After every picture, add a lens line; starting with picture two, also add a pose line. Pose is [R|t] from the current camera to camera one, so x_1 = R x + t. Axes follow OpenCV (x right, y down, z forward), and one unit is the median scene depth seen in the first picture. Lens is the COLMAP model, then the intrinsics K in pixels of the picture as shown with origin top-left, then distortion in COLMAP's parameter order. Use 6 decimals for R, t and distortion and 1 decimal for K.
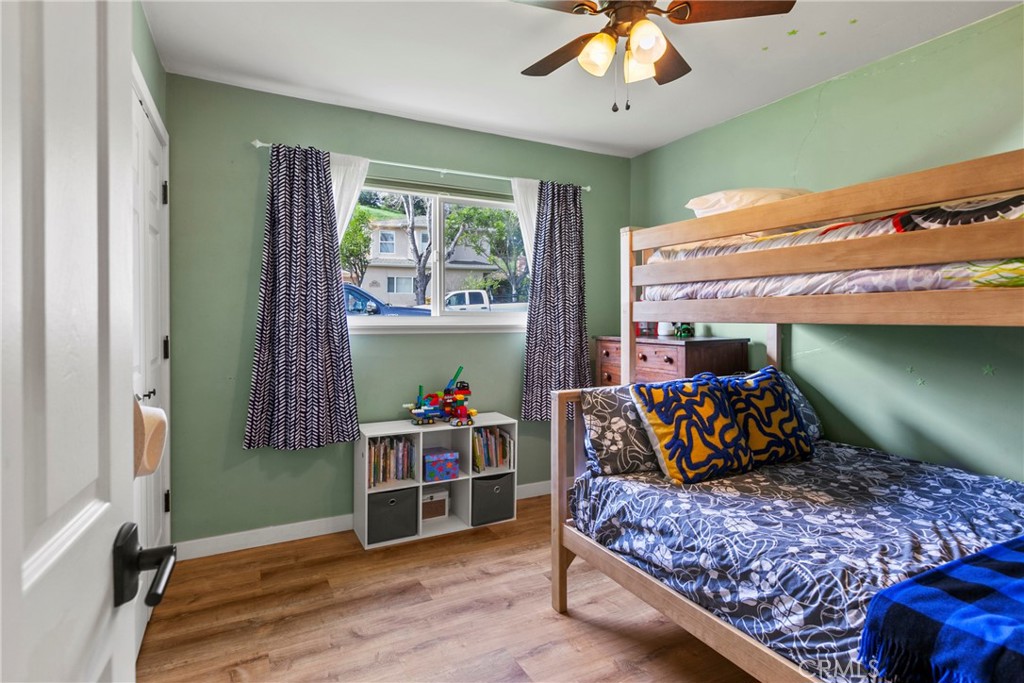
lens RADIAL K [[526.9, 0, 512.7], [0, 526.9, 315.9], [0, 0, 1]] dist [0.000040, -0.000035]
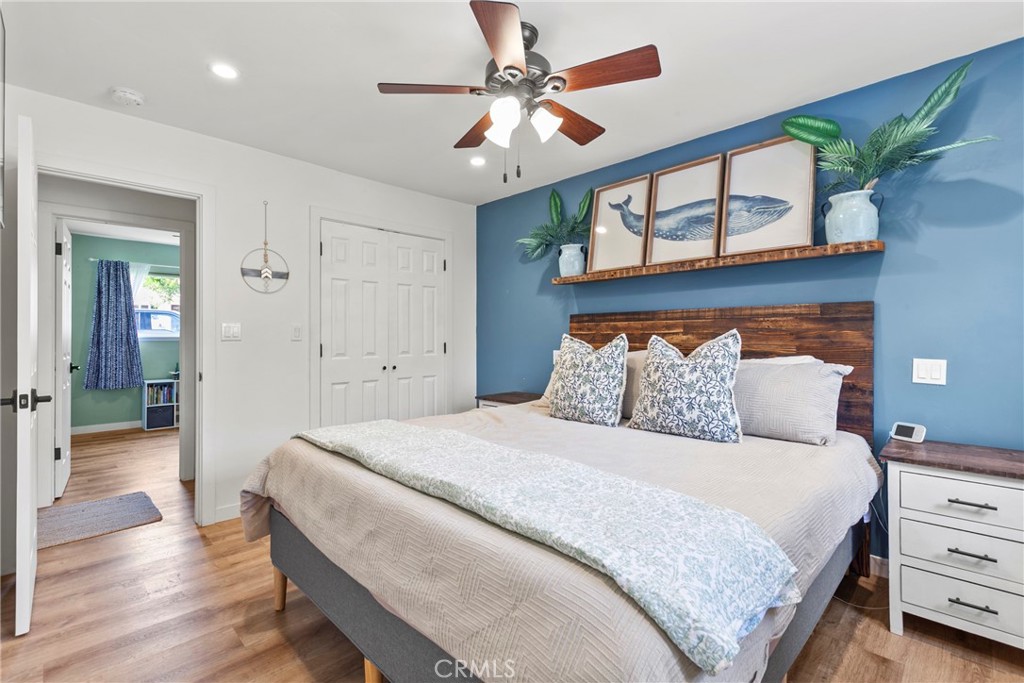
lens RADIAL K [[463.8, 0, 513.3], [0, 463.8, 332.1], [0, 0, 1]] dist [0.000230, 0.000118]
pose [[0.954696, -0.000239, 0.297584, 0.677795], [0.004270, 0.999908, -0.012896, 0.032257], [-0.297553, 0.013583, 0.954609, -1.489728]]
